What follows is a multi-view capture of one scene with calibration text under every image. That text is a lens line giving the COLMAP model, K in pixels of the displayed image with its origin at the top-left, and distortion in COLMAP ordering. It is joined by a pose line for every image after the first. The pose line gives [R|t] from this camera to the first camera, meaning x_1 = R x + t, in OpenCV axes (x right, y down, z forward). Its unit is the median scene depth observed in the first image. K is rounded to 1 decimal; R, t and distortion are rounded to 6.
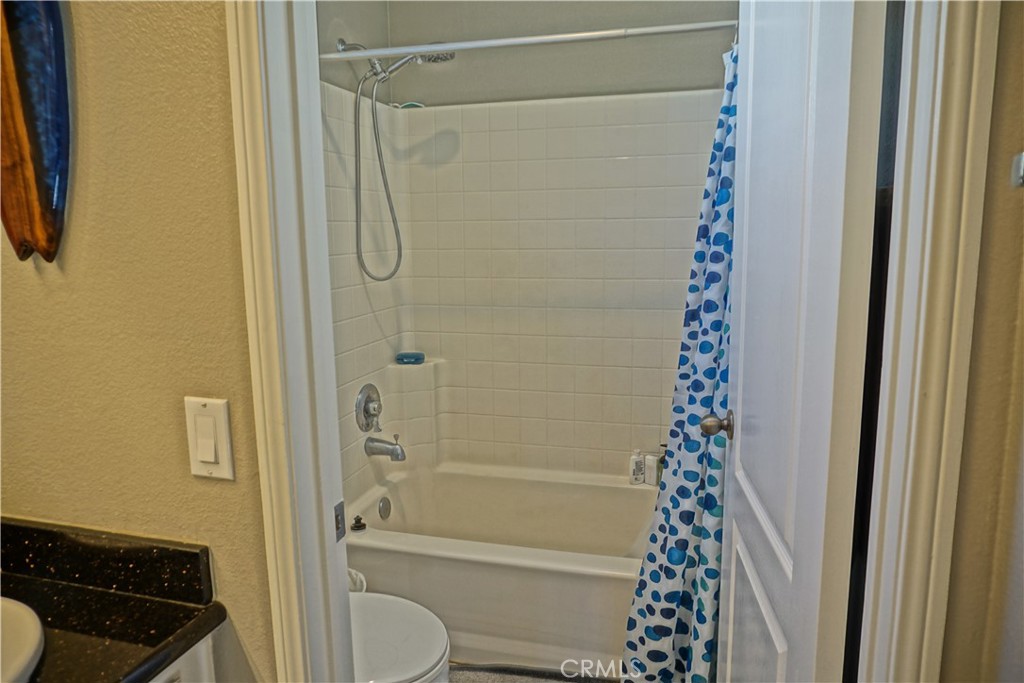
lens RADIAL K [[679.6, 0, 513.6], [0, 679.6, 343.4], [0, 0, 1]] dist [-0.057108, 0.035072]
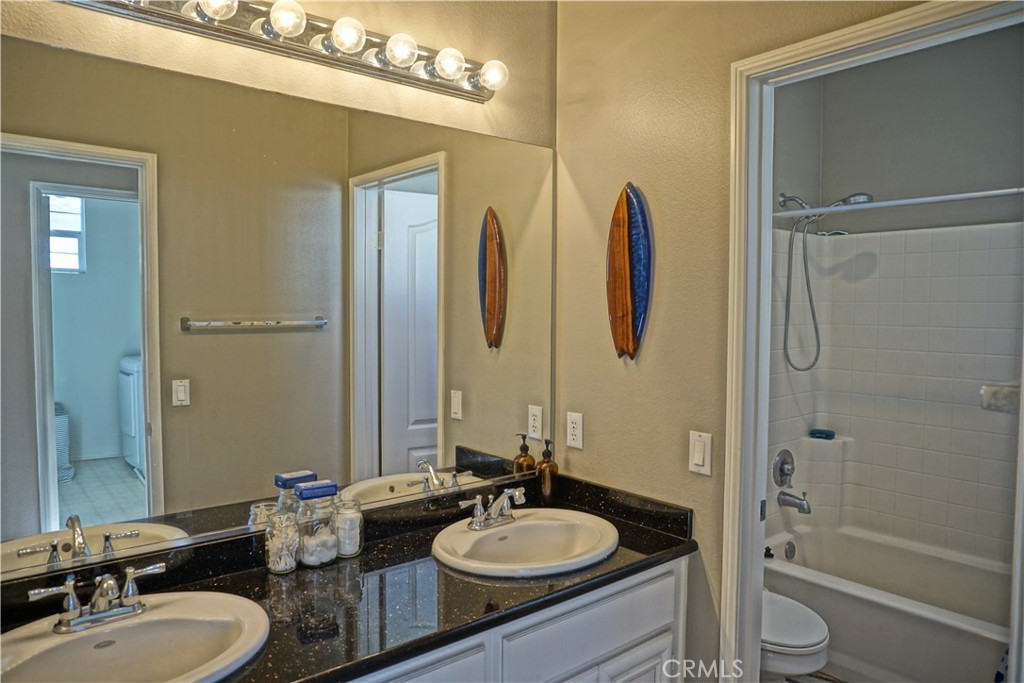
lens RADIAL K [[679.6, 0, 513.6], [0, 679.6, 343.4], [0, 0, 1]] dist [-0.057108, 0.035072]
pose [[0.821606, 0.047024, -0.568113, 0.080472], [-0.107630, 0.991464, -0.073590, 0.009276], [0.559803, 0.121608, 0.819654, -0.368795]]
